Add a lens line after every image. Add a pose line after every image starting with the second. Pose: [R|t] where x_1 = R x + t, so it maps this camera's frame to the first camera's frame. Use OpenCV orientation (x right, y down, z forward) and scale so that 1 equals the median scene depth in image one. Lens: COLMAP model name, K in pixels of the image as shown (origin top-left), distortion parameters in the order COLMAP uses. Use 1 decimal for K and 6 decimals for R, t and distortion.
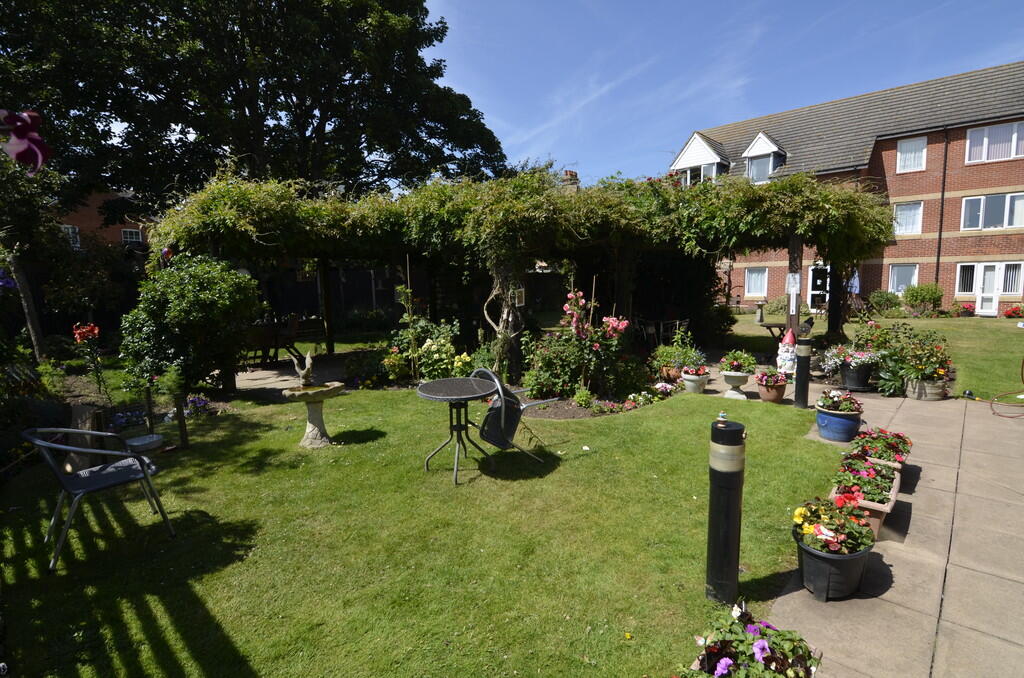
lens RADIAL K [[482.5, 0, 512.0], [0, 482.5, 339.0], [0, 0, 1]] dist [0.000308, 0.000260]
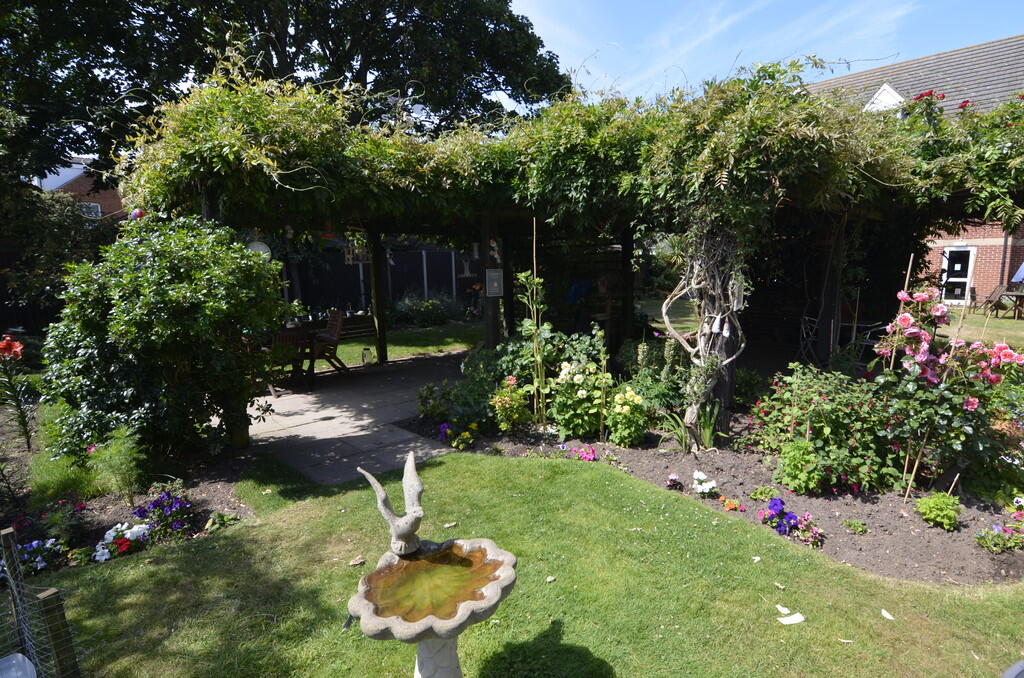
lens RADIAL K [[488.4, 0, 512.0], [0, 488.4, 339.0], [0, 0, 1]] dist [-0.000979, 0.000041]
pose [[0.998268, 0.010860, -0.057823, -0.206920], [-0.008976, 0.999423, 0.032744, -0.048482], [0.058145, -0.032168, 0.997790, 0.406545]]
